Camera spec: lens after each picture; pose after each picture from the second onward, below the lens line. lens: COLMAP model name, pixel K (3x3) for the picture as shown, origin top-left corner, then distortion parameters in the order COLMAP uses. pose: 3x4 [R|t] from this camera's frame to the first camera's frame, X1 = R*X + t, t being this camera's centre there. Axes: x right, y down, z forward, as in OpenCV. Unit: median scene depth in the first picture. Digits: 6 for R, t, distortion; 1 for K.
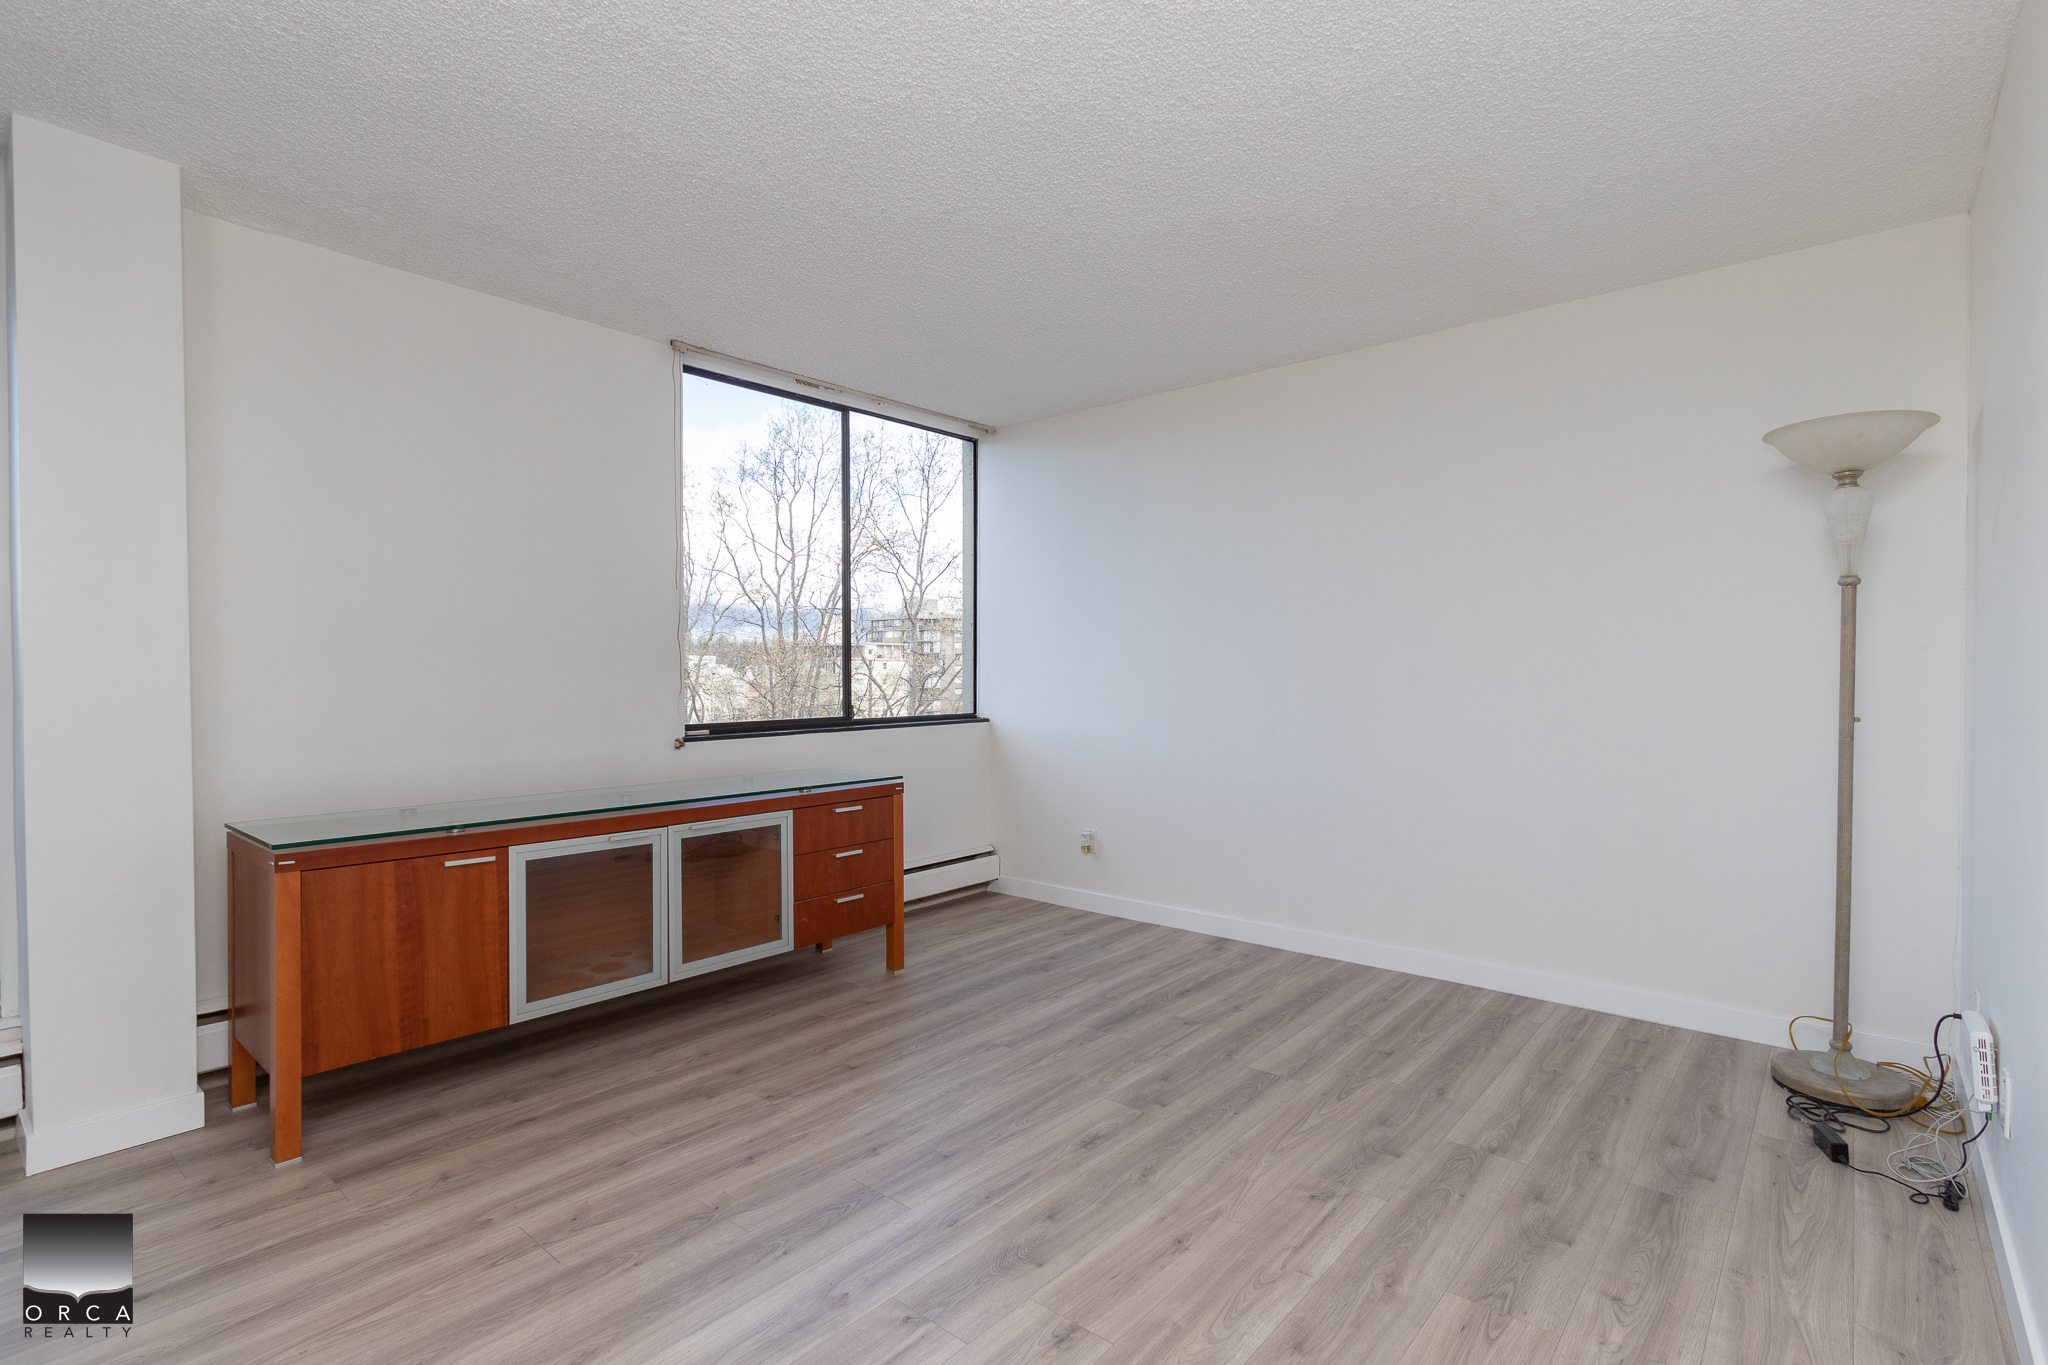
lens RADIAL K [[962.0, 0, 1020.0], [0, 962.0, 695.9], [0, 0, 1]] dist [0.004388, 0.000334]
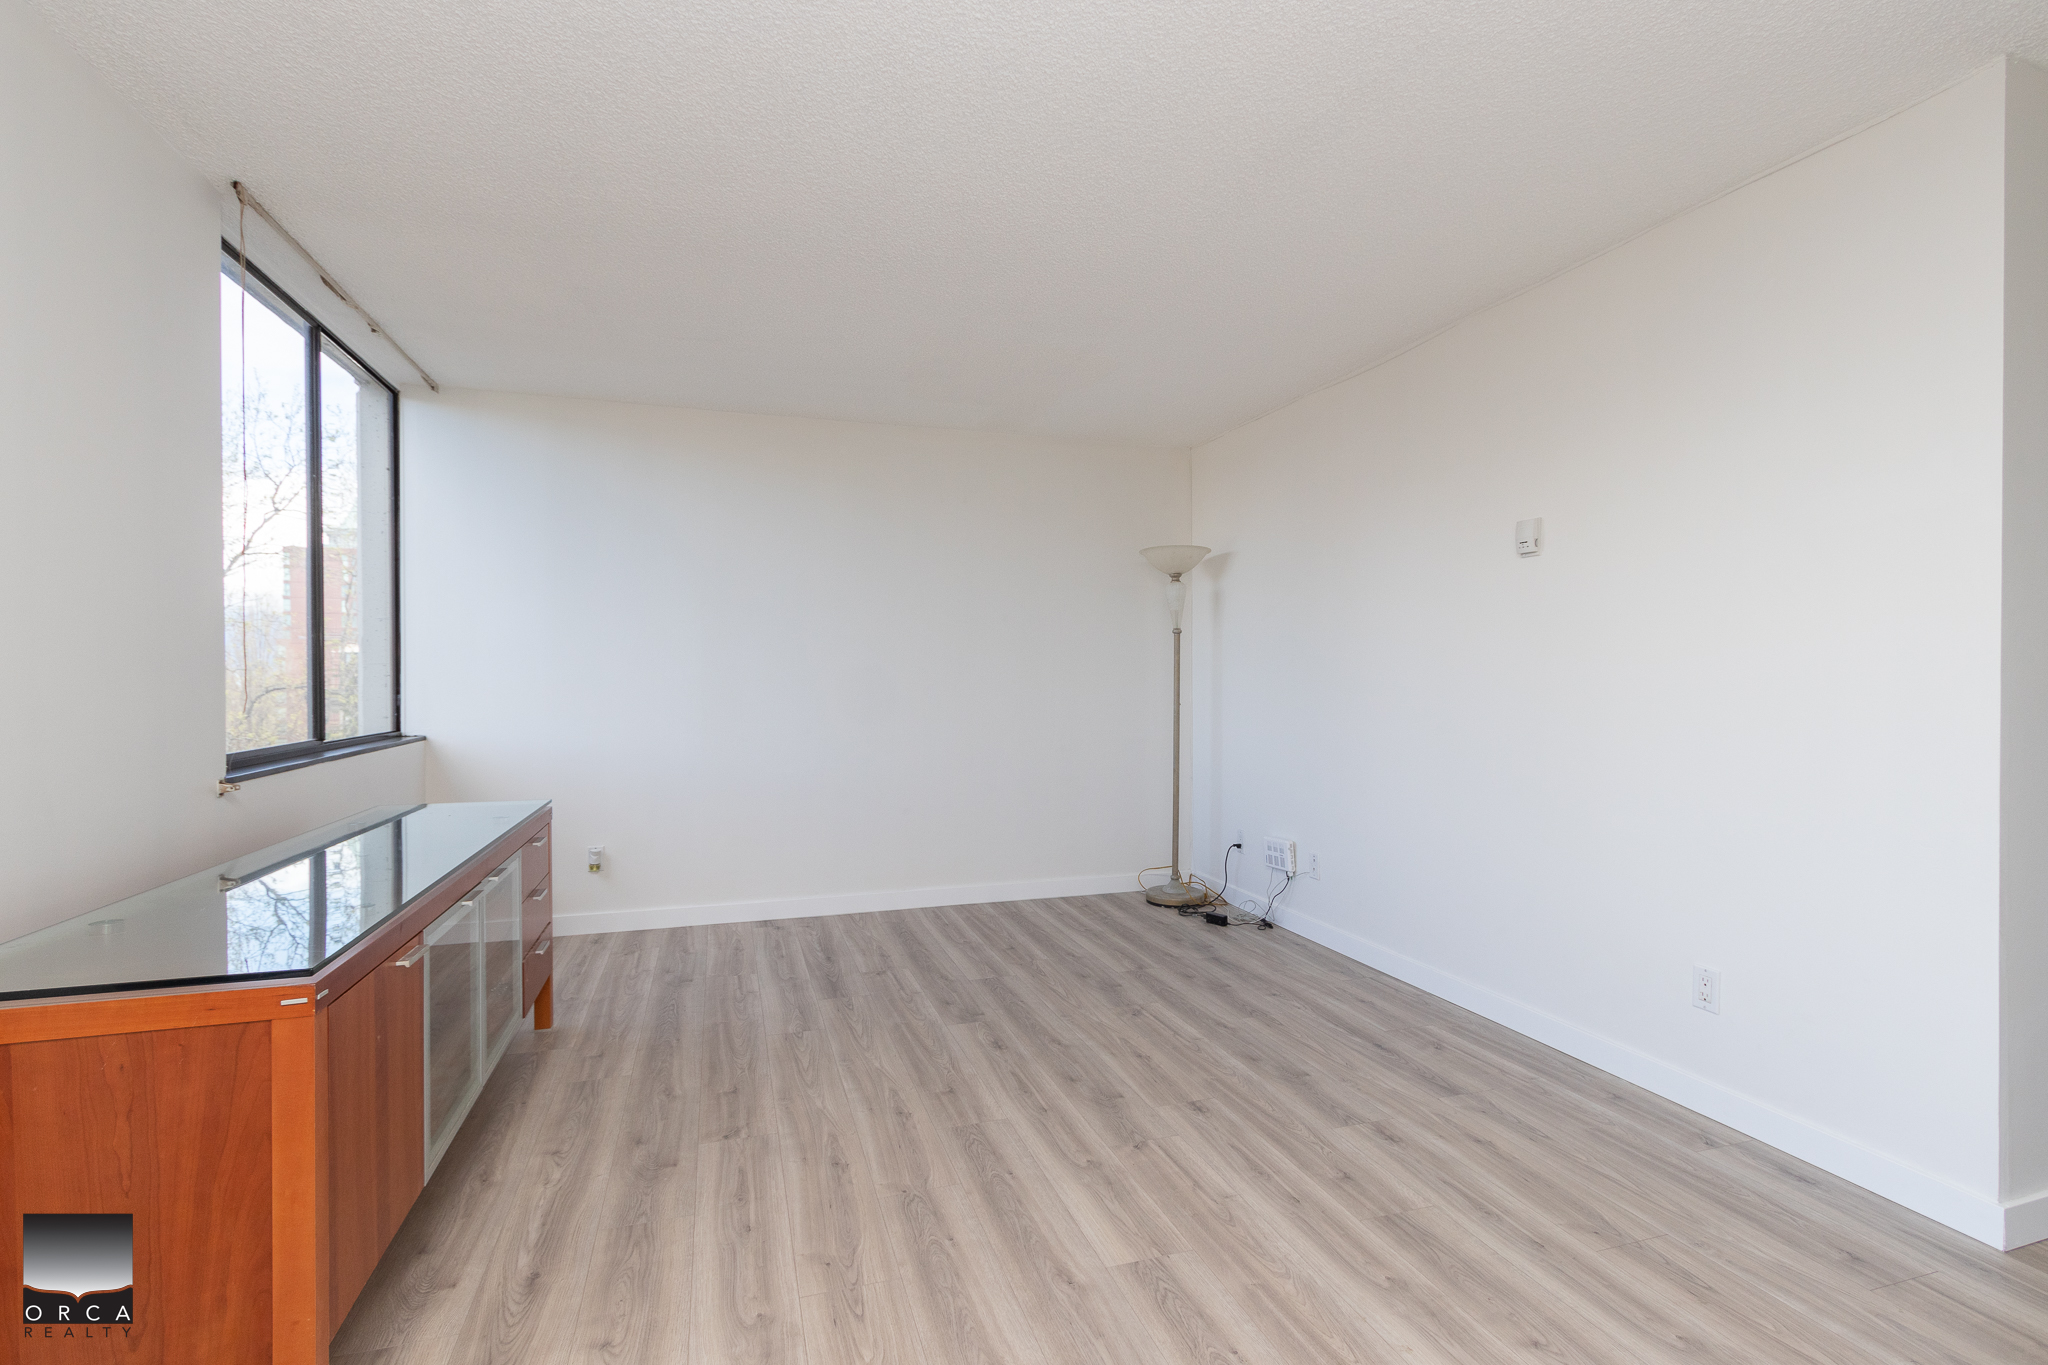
lens RADIAL K [[958.2, 0, 1020.5], [0, 958.2, 691.6], [0, 0, 1]] dist [0.001471, -0.000257]
pose [[0.523201, -0.009631, 0.852155, -0.889394], [0.020263, 0.999794, -0.001141, -0.005315], [-0.851968, 0.017864, 0.523289, 0.266937]]
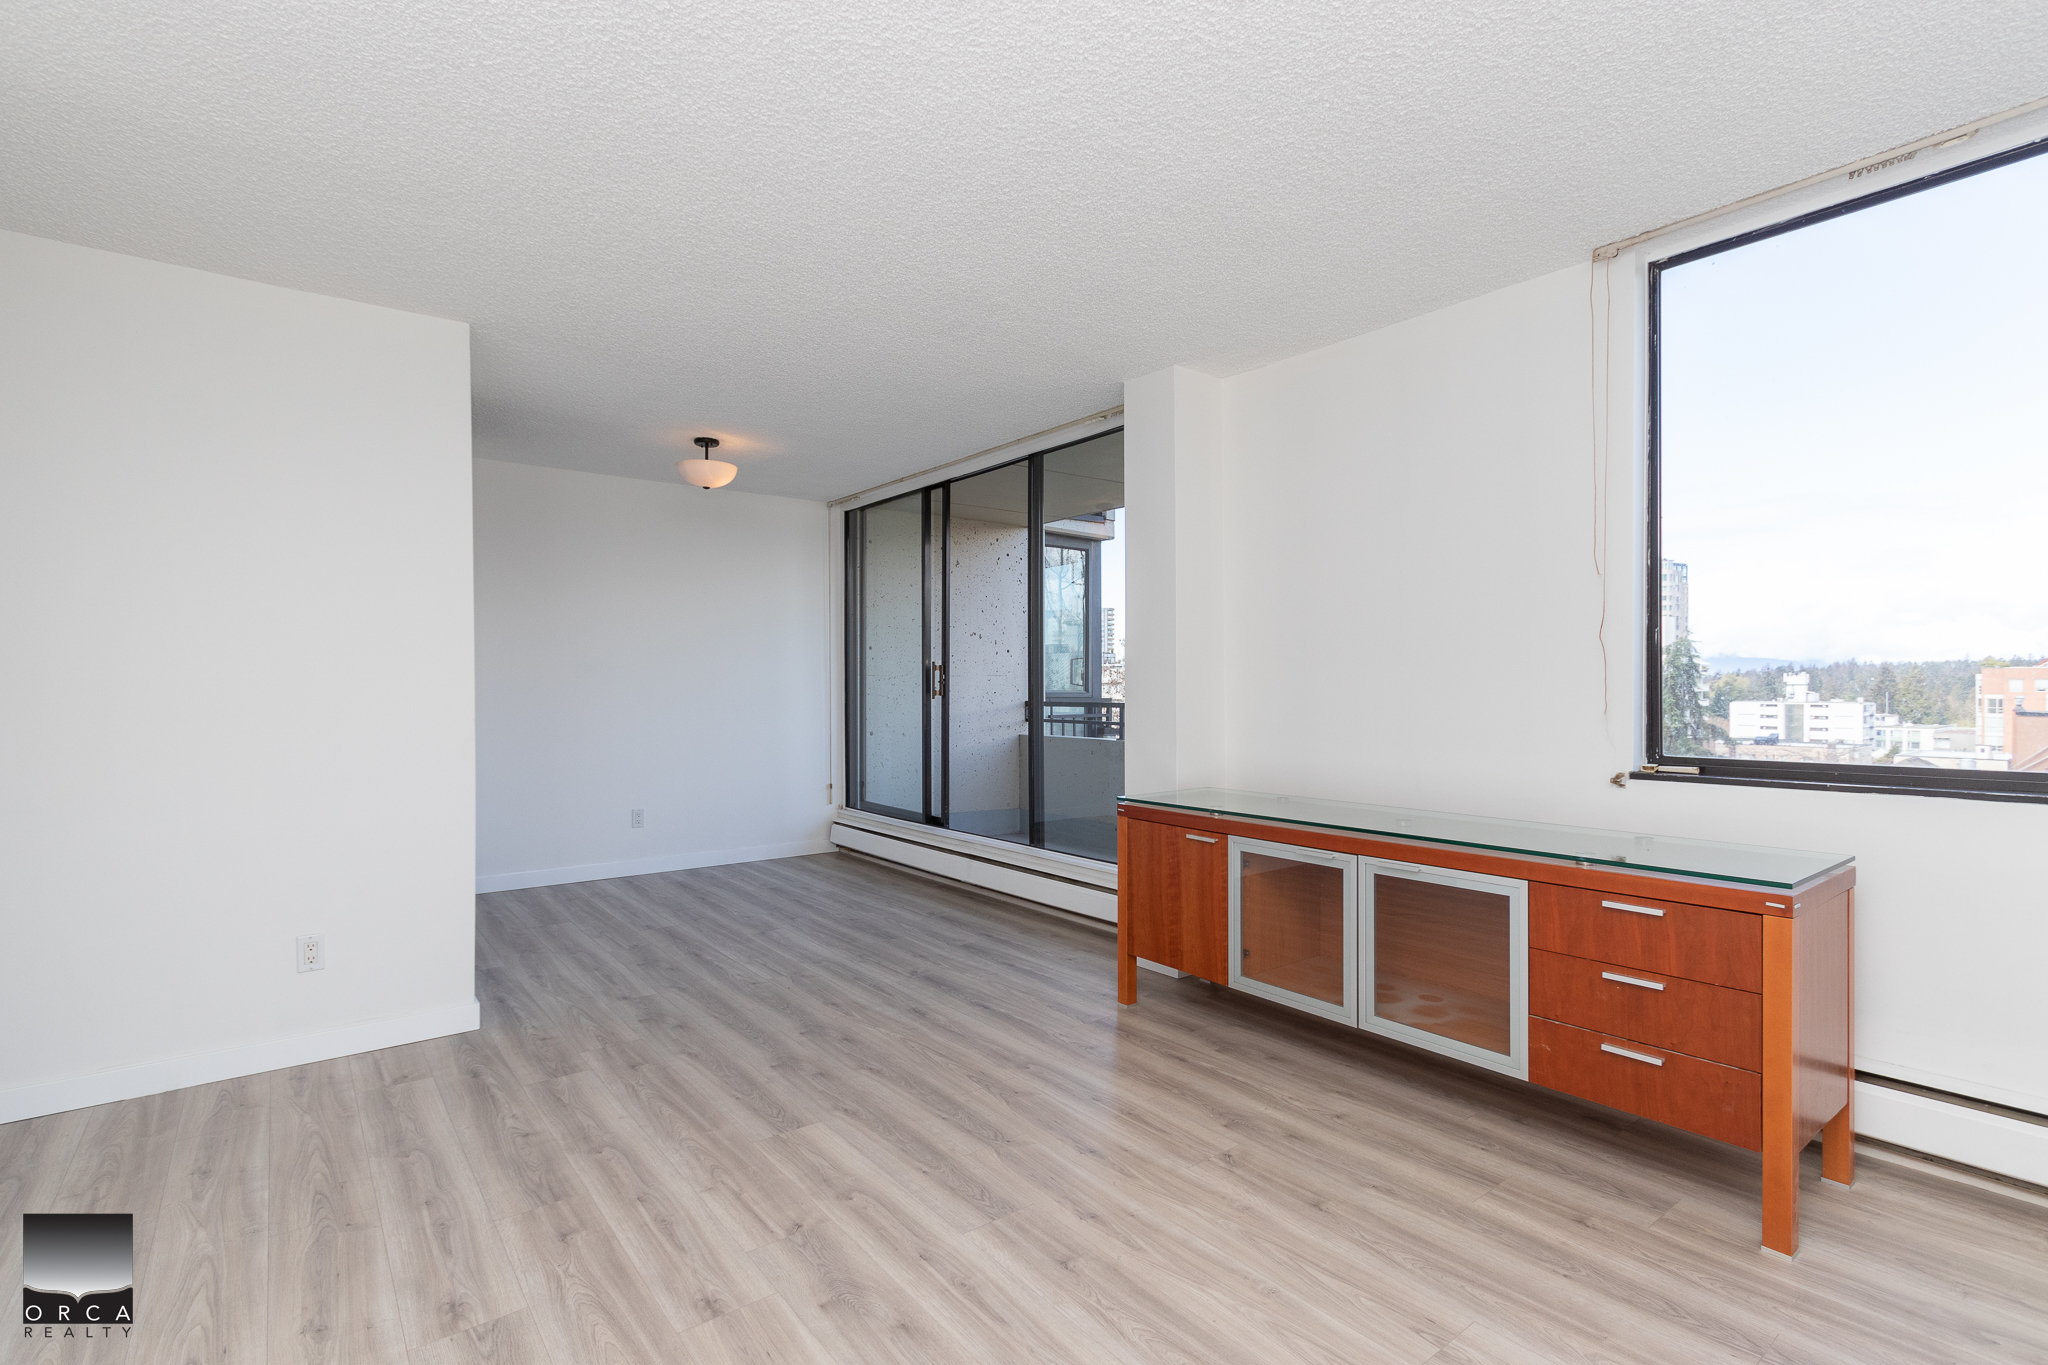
lens RADIAL K [[941.3, 0, 1026.3], [0, 941.3, 691.6], [0, 0, 1]] dist [0.003413, -0.001479]
pose [[-0.187345, 0.009258, -0.982251, 0.638991], [-0.018215, 0.999751, 0.012897, -0.027896], [0.982125, 0.020308, -0.187129, 0.965959]]
